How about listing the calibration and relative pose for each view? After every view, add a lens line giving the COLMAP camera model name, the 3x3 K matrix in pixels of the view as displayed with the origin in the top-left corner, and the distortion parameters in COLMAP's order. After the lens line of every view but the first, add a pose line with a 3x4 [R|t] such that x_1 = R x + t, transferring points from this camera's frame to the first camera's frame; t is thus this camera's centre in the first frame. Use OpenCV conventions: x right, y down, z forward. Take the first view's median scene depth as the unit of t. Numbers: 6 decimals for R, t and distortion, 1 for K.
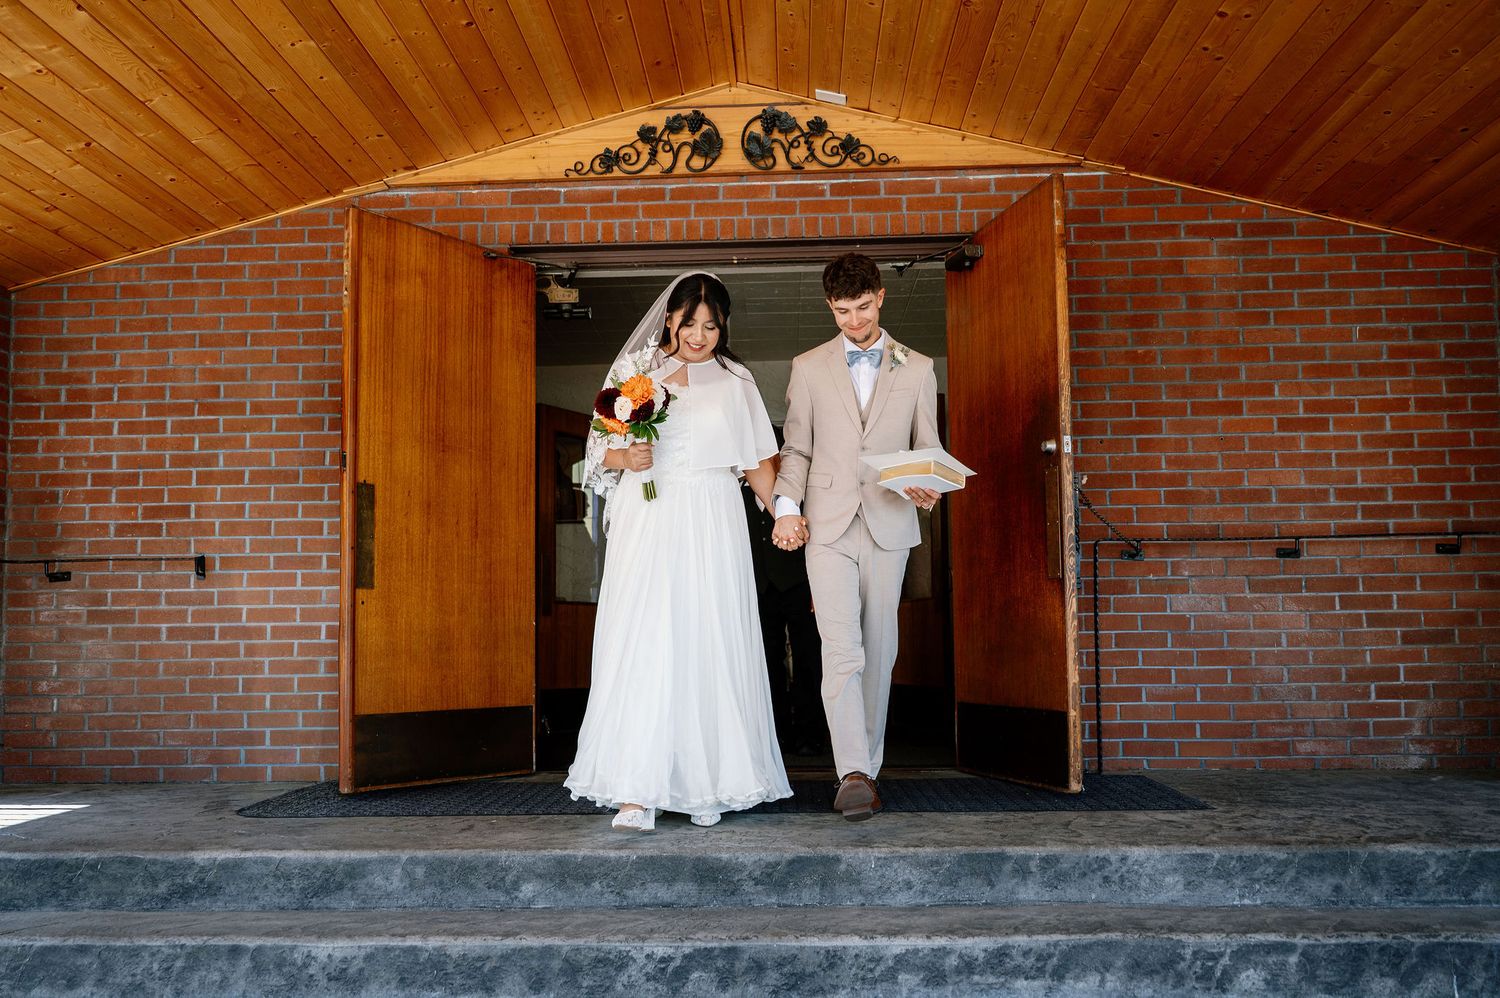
lens RADIAL K [[1054.6, 0, 750.0], [0, 1054.6, 499.0], [0, 0, 1]] dist [-0.001076, 0.001994]
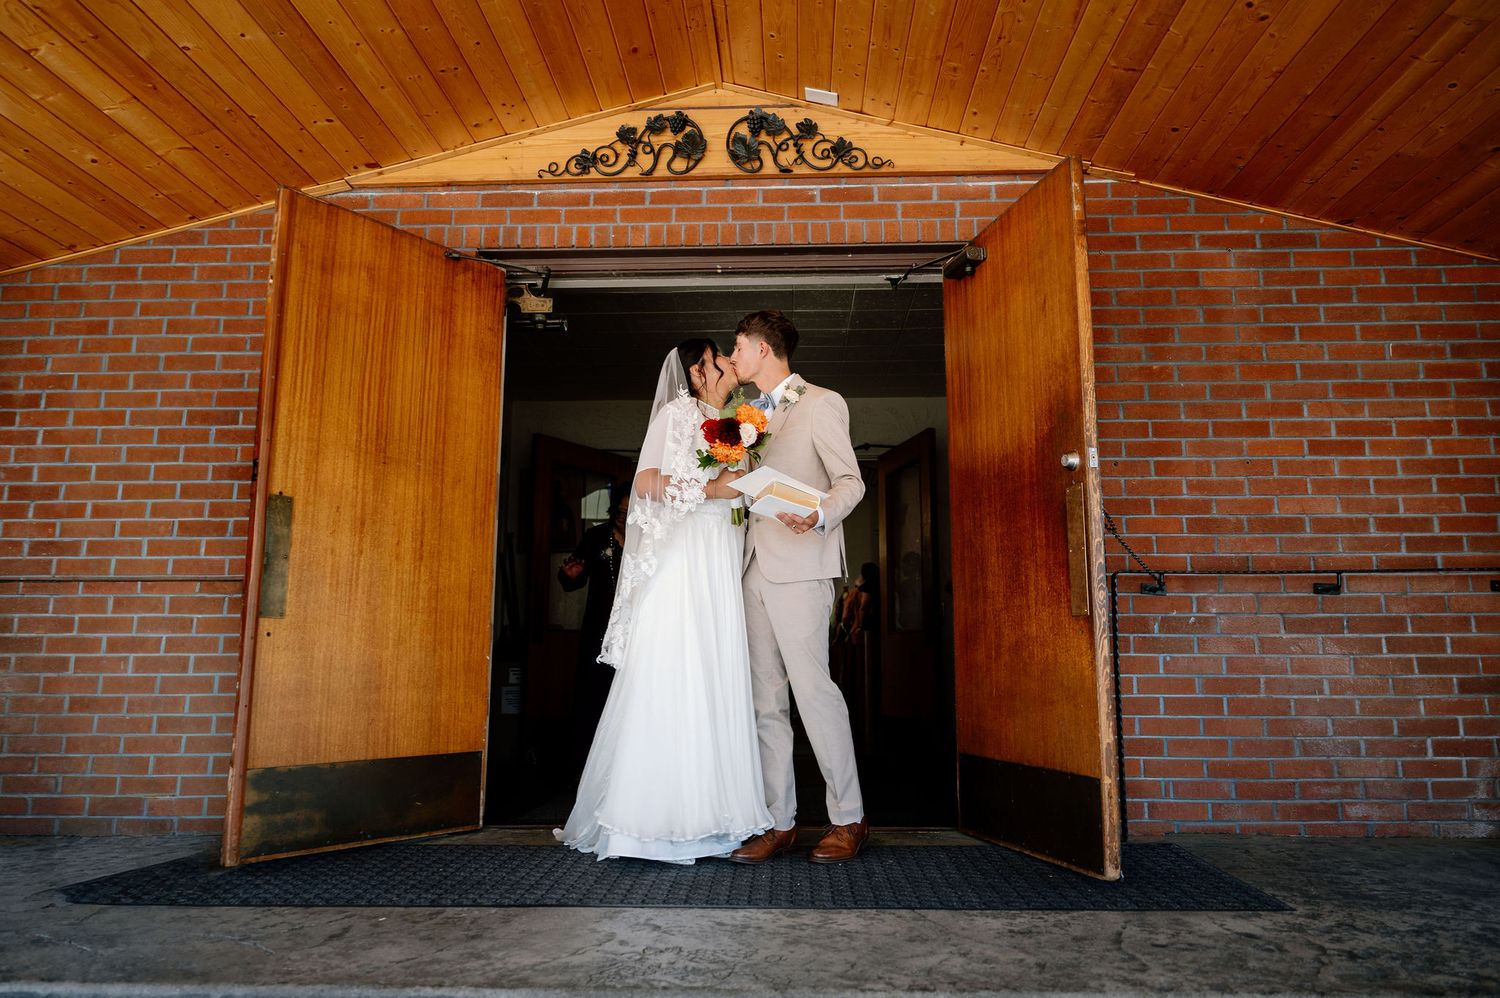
lens RADIAL K [[972.9, 0, 741.6], [0, 972.9, 471.3], [0, 0, 1]] dist [-0.000415, 0.000502]
pose [[0.999897, 0.010570, -0.009691, 0.017807], [-0.011169, 0.997886, -0.064024, 0.009674], [0.008993, 0.064126, 0.997901, 0.158714]]
